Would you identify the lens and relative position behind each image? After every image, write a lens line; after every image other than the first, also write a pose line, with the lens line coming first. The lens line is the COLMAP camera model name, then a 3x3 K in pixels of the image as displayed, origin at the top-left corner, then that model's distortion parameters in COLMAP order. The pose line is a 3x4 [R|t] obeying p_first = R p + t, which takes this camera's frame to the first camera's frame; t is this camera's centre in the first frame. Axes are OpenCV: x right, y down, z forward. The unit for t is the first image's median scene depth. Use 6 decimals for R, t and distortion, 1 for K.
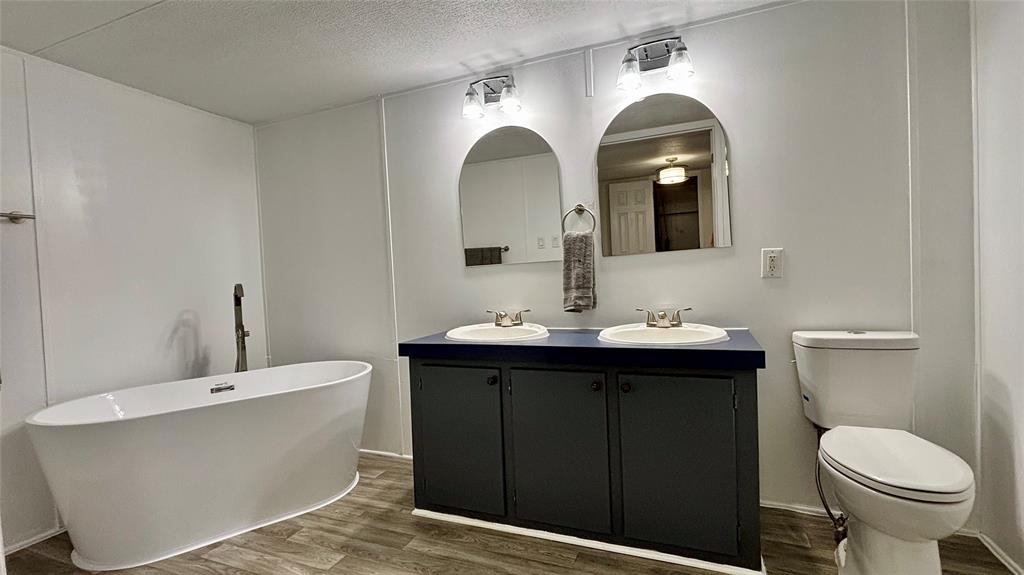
lens RADIAL K [[455.3, 0, 510.2], [0, 455.3, 292.6], [0, 0, 1]] dist [-0.001812, 0.001029]
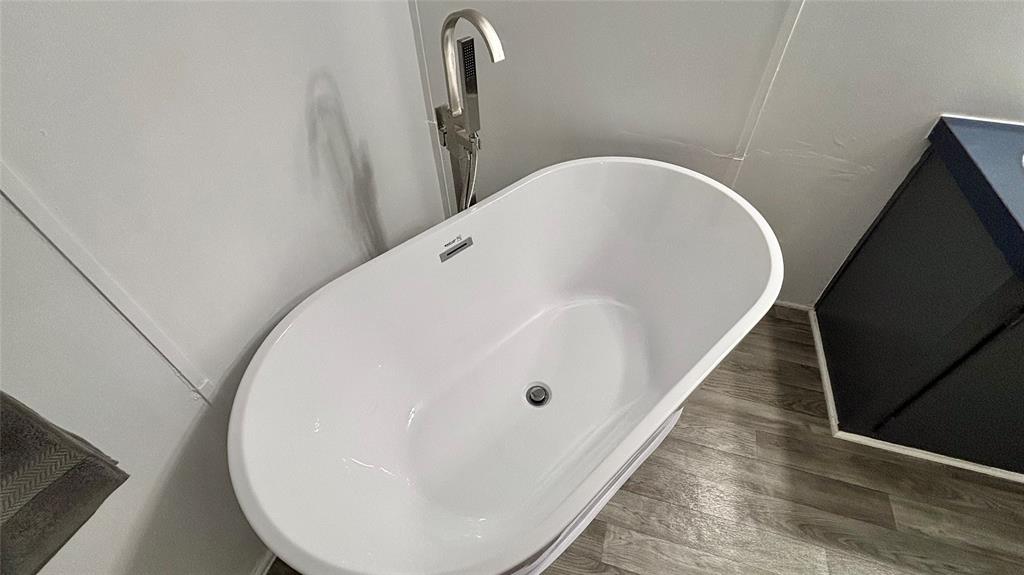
lens RADIAL K [[455.3, 0, 510.8], [0, 455.3, 286.6], [0, 0, 1]] dist [-0.001812, 0.001029]
pose [[0.994302, -0.057660, 0.089663, -0.656141], [-0.022438, 0.709049, 0.704802, -0.126758], [-0.104215, -0.702798, 0.703715, 0.640680]]
